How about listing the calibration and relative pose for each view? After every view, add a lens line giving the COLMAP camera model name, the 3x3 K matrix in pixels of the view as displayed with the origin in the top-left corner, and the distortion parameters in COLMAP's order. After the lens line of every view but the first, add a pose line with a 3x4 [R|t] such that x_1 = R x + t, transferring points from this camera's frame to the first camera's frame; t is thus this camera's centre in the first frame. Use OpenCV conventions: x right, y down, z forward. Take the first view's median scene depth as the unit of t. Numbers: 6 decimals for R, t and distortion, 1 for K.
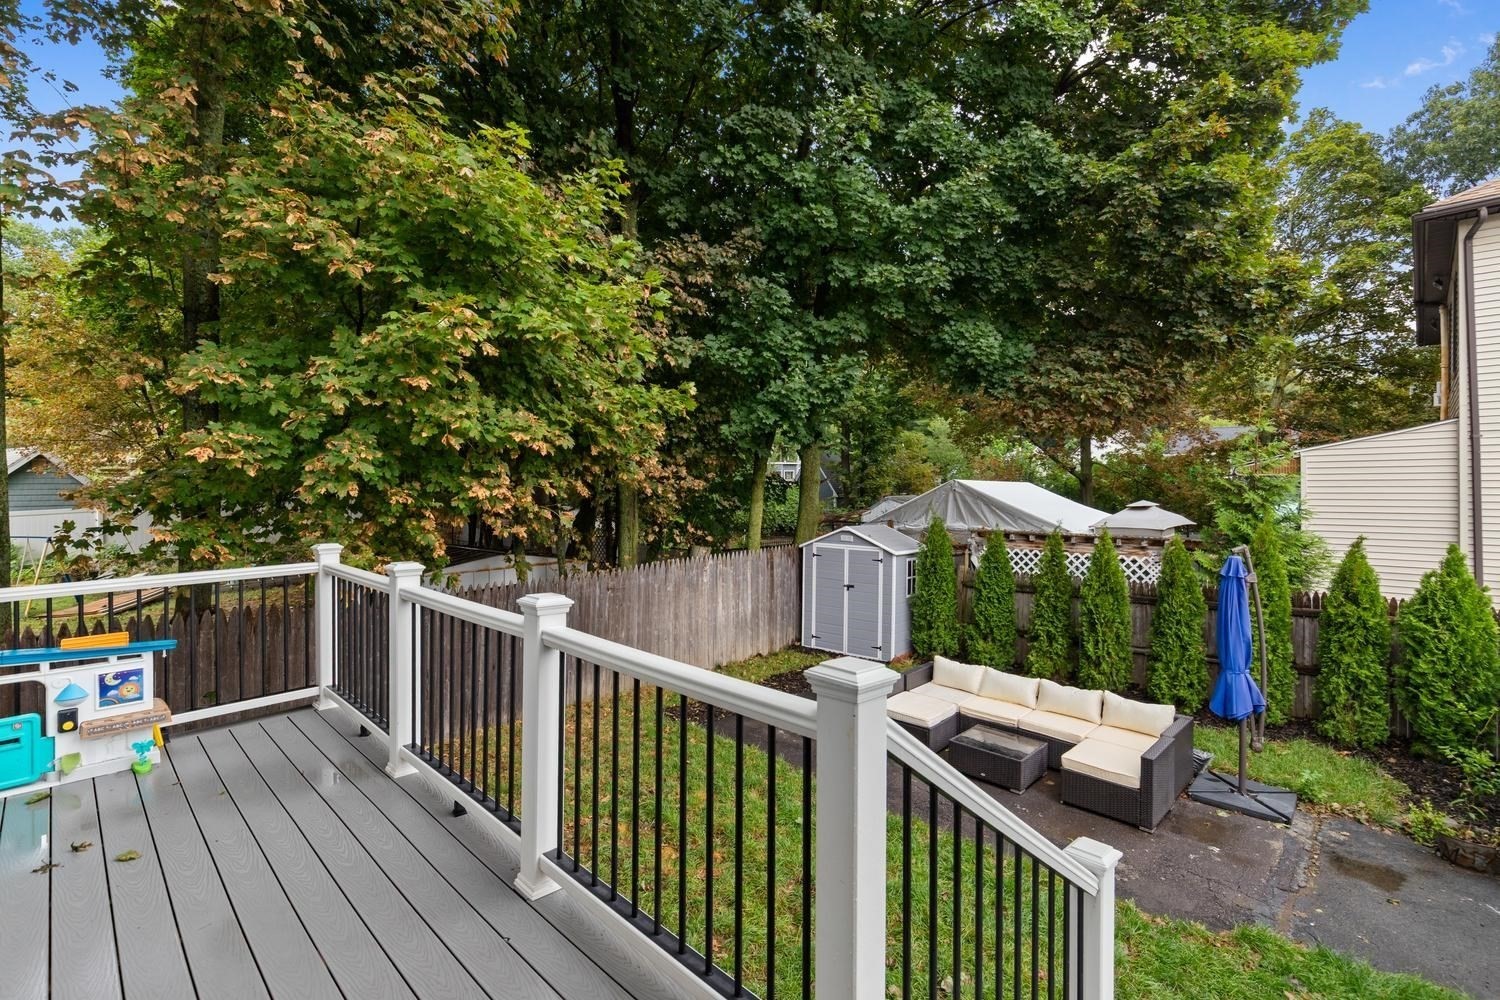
lens RADIAL K [[689.6, 0, 750.0], [0, 689.6, 500.0], [0, 0, 1]] dist [0.025324, -0.000055]
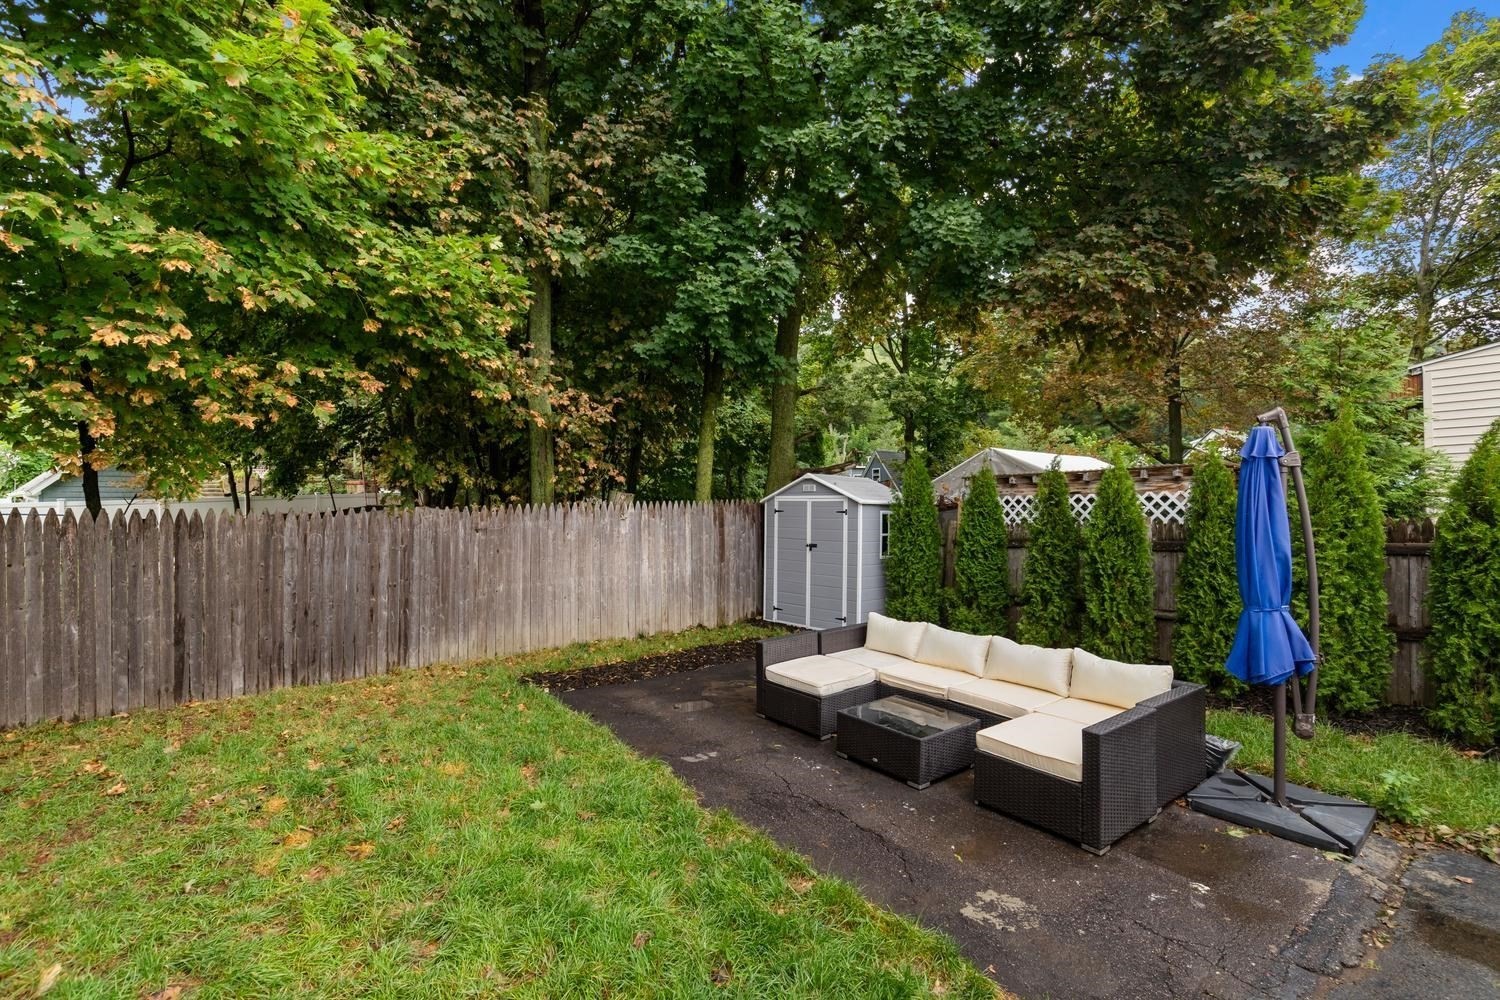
lens RADIAL K [[682.8, 0, 741.8], [0, 682.8, 501.6], [0, 0, 1]] dist [0.011296, -0.000156]
pose [[0.990283, -0.005617, -0.138954, 0.249187], [0.002635, 0.999762, -0.021635, 0.127939], [0.139043, 0.021058, 0.990062, 0.253660]]
